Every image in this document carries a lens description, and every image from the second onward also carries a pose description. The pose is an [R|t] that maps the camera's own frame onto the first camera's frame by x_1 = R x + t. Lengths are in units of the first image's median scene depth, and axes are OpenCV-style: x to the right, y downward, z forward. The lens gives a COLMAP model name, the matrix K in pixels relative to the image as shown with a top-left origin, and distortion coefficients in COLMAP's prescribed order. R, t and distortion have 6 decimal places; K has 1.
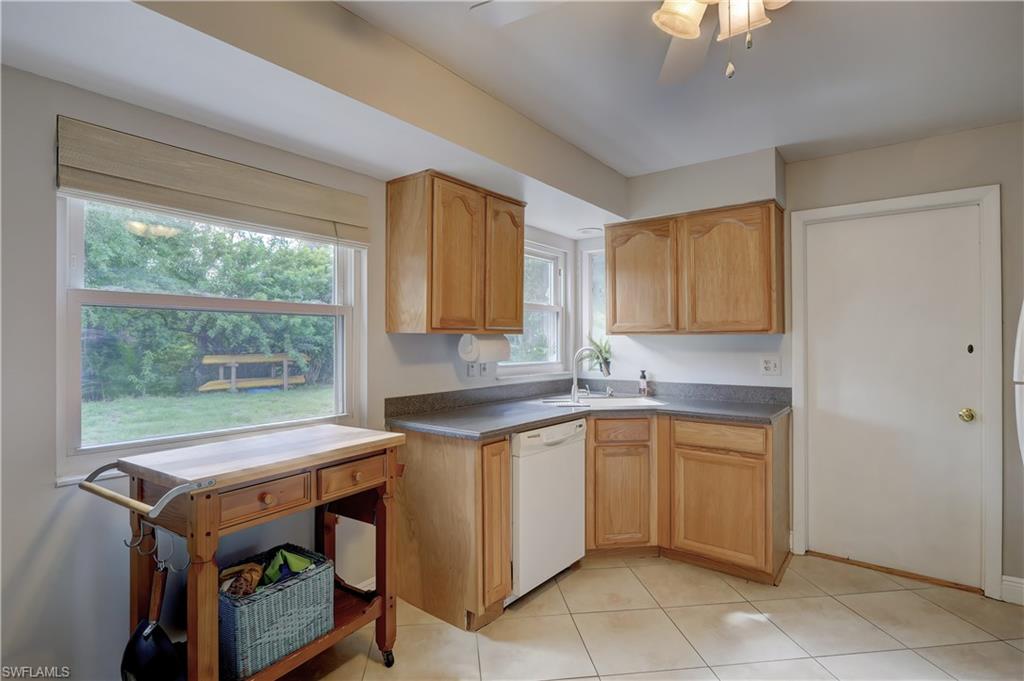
lens RADIAL K [[503.7, 0, 510.2], [0, 503.7, 337.0], [0, 0, 1]] dist [-0.010508, -0.001508]
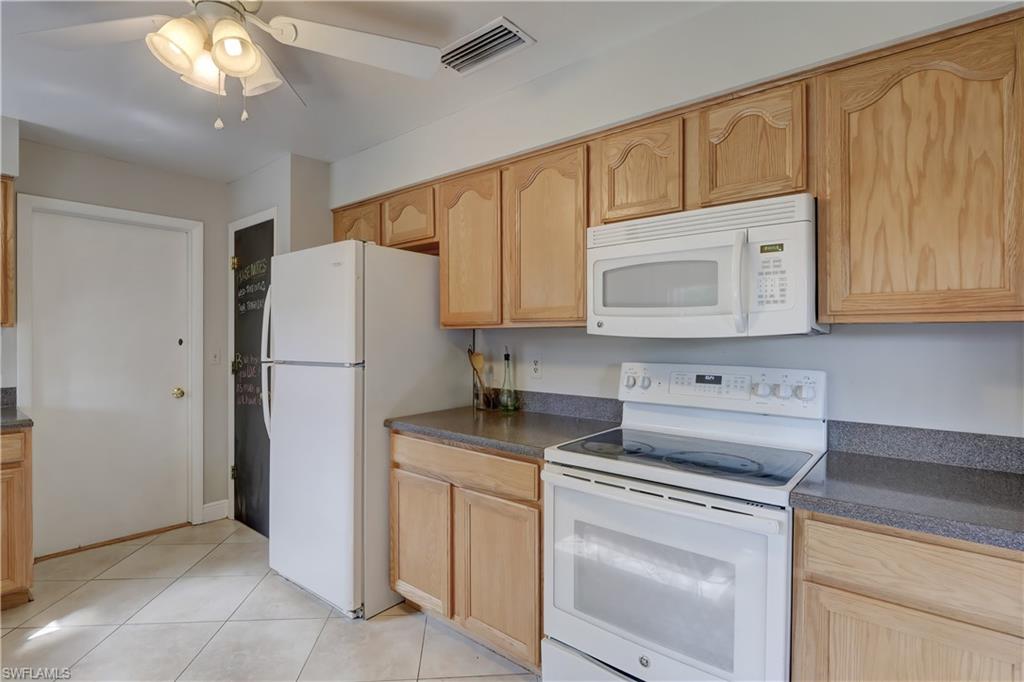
lens RADIAL K [[503.7, 0, 510.2], [0, 503.7, 337.5], [0, 0, 1]] dist [-0.010508, -0.001508]
pose [[0.036922, -0.001225, 0.999317, -0.350974], [-0.008985, 0.999958, 0.001557, 0.002658], [-0.999278, -0.009037, 0.036910, 0.090103]]
